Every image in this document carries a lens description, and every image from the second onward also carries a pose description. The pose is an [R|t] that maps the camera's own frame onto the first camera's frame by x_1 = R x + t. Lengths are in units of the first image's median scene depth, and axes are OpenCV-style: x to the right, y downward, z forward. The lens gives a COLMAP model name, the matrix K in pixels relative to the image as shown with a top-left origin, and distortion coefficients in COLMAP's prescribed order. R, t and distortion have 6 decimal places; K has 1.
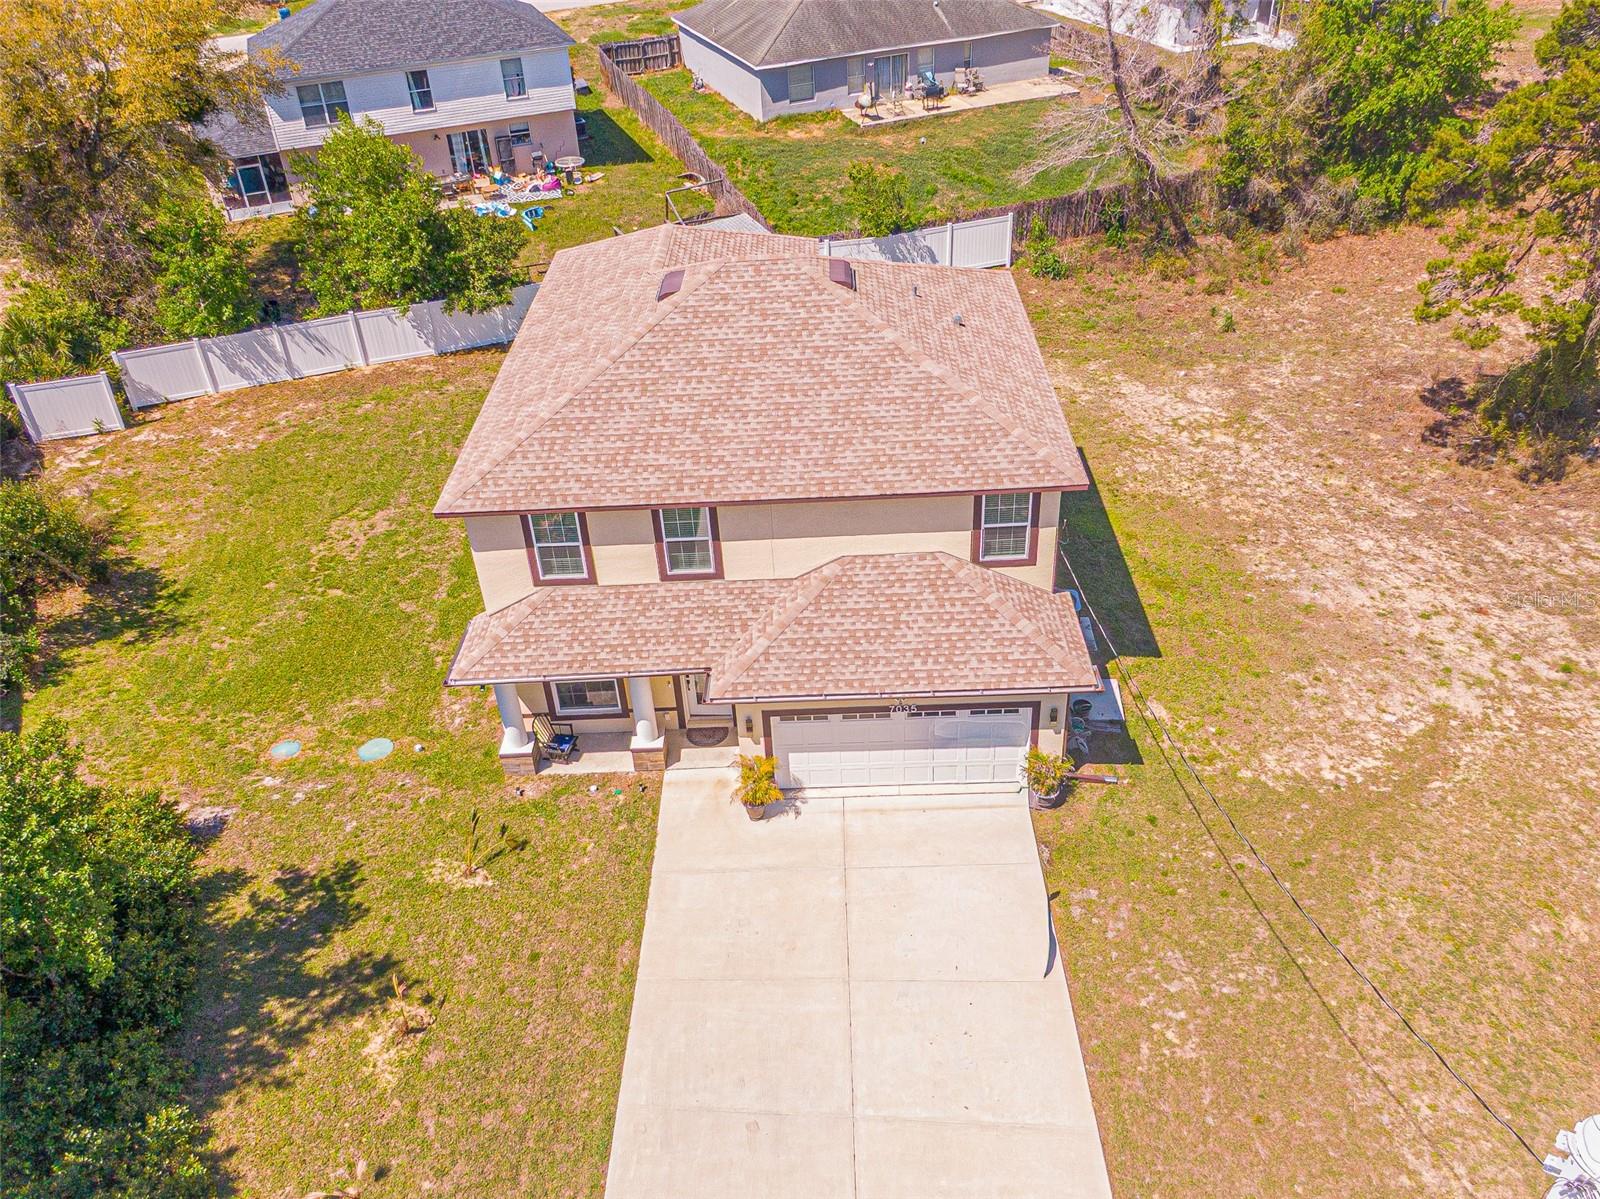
lens RADIAL K [[1274.1, 0, 800.0], [0, 1274.1, 599.5], [0, 0, 1]] dist [0.001232, 0.000483]
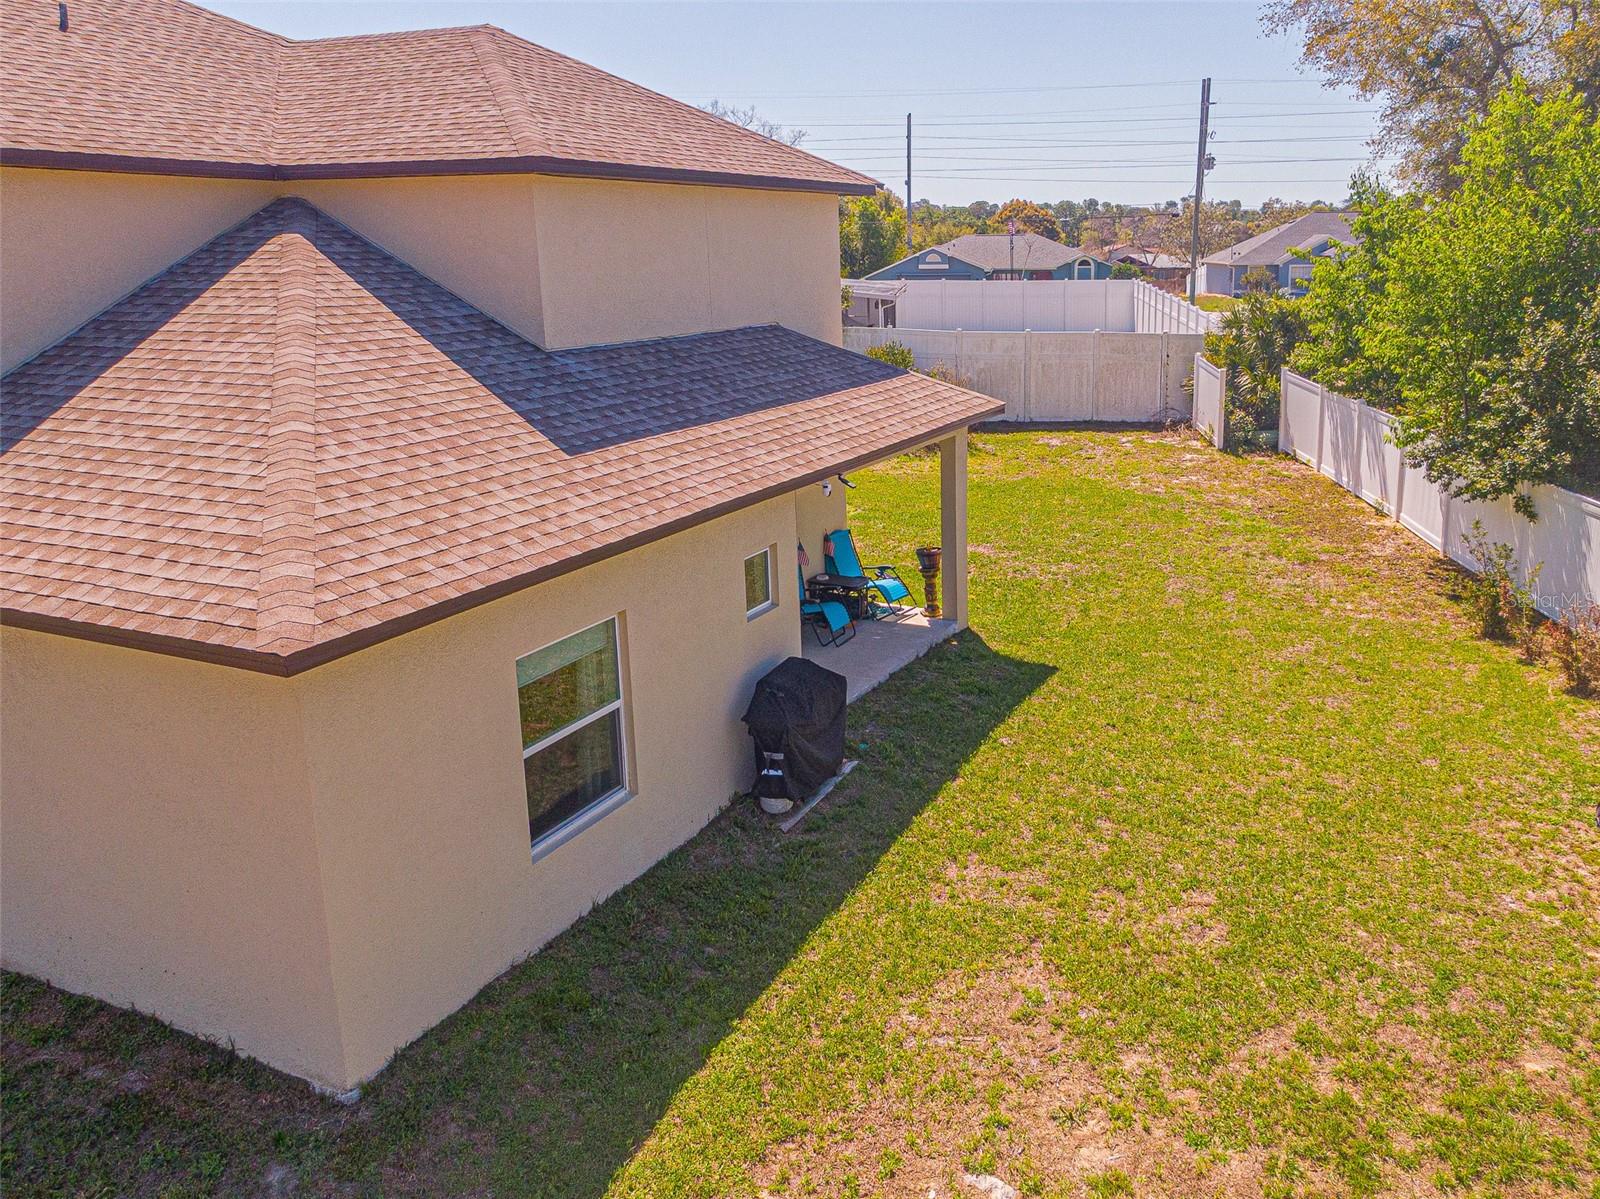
lens RADIAL K [[1290.9, 0, 902.9], [0, 1290.9, 581.0], [0, 0, 1]] dist [0.010961, -0.002903]
pose [[-0.401080, 0.285549, -0.870400, 0.401468], [-0.499280, 0.728492, 0.469061, -0.565479], [0.768020, 0.622705, -0.149615, 1.660525]]
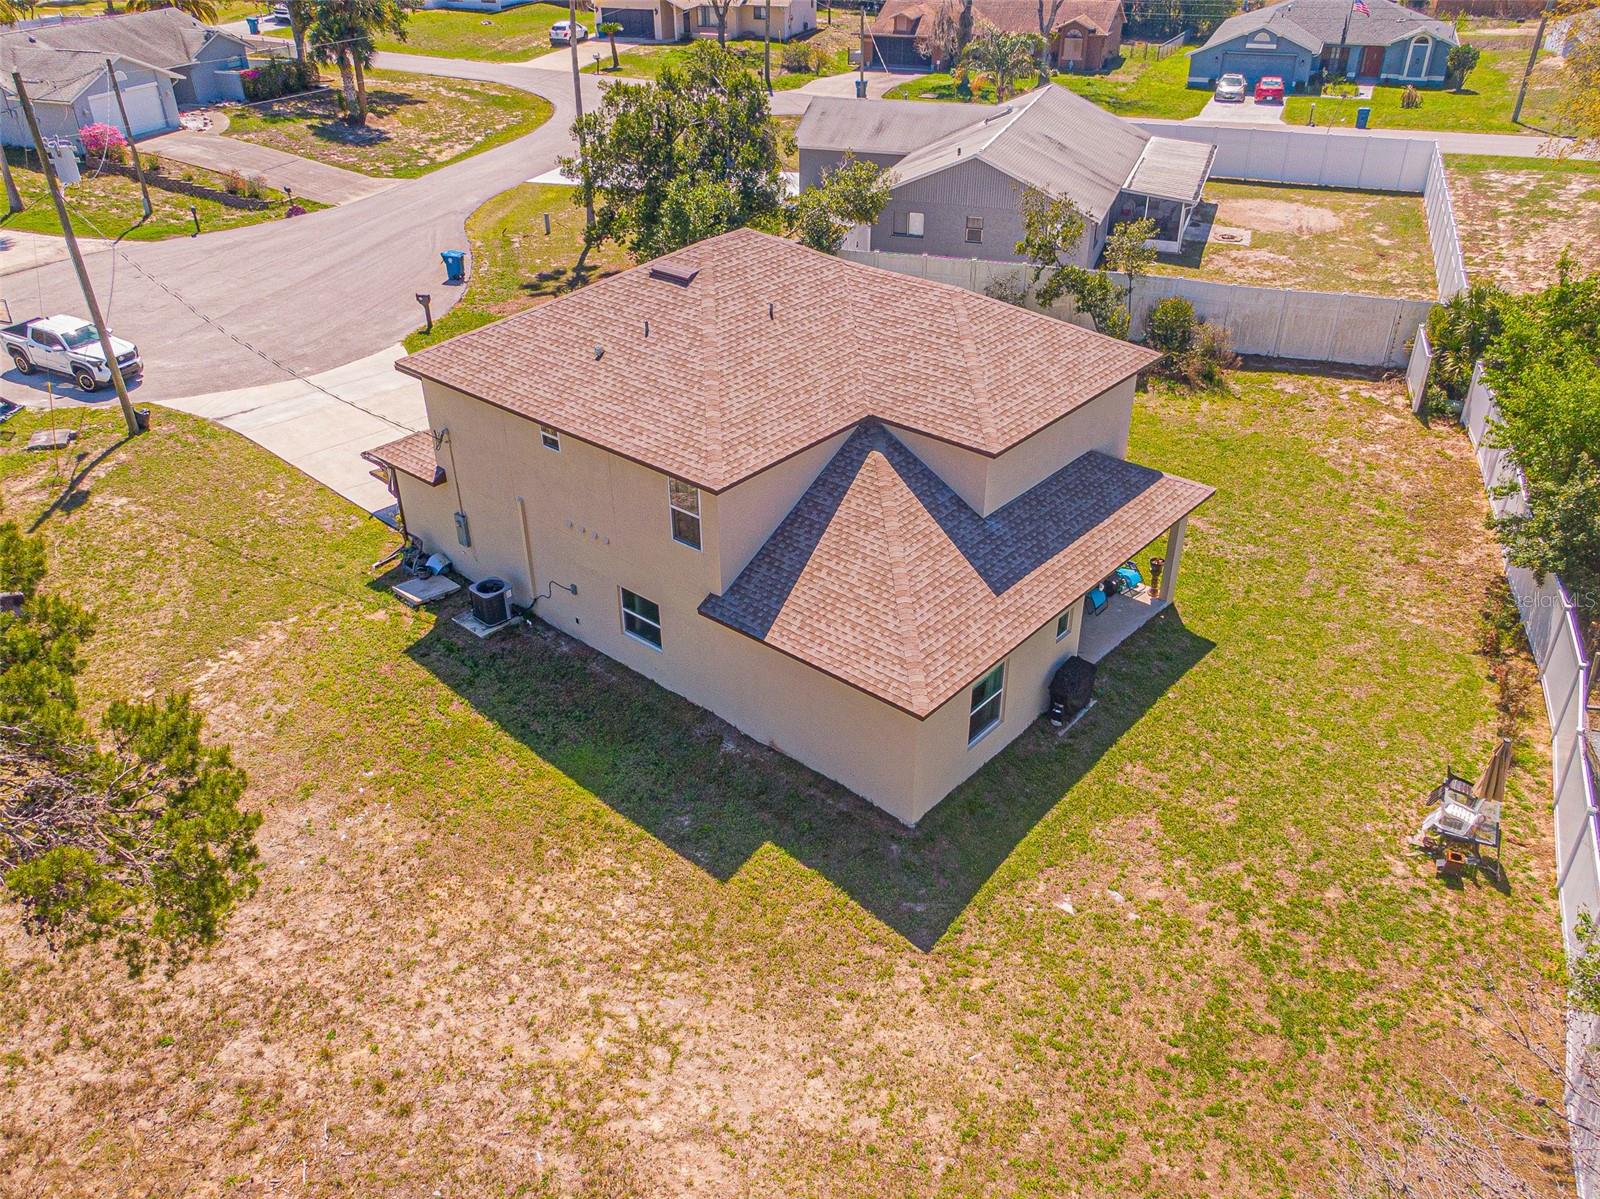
lens RADIAL K [[1206.5, 0, 800.1], [0, 1206.5, 686.2], [0, 0, 1]] dist [0.012354, -0.005091]
pose [[-0.656063, 0.483955, -0.579111, 0.768922], [-0.387014, 0.443027, 0.808670, -1.036578], [0.647922, 0.754662, -0.103356, 1.542339]]
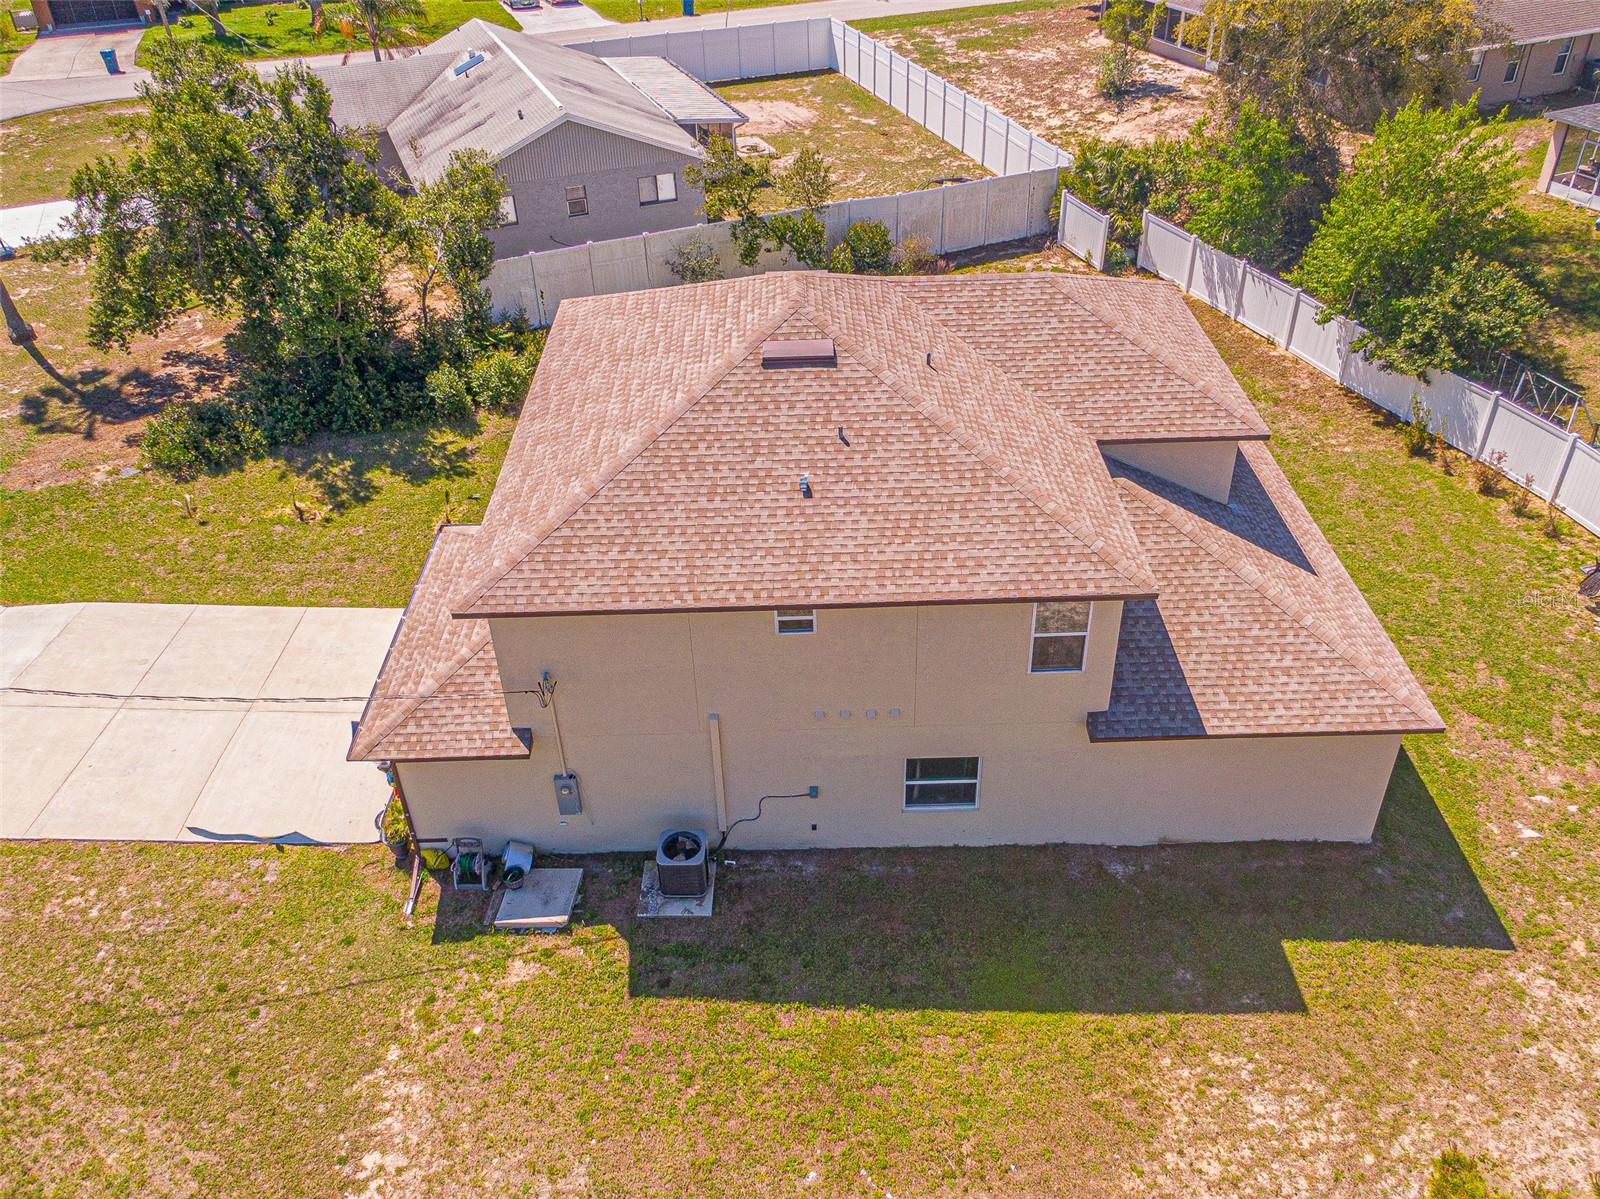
lens RADIAL K [[1247.4, 0, 800.0], [0, 1247.4, 599.5], [0, 0, 1]] dist [0.005316, -0.012307]
pose [[0.015642, 0.634879, -0.772453, 0.796277], [-0.545381, 0.652924, 0.525595, -0.614409], [0.838042, 0.413060, 0.356464, 0.836653]]
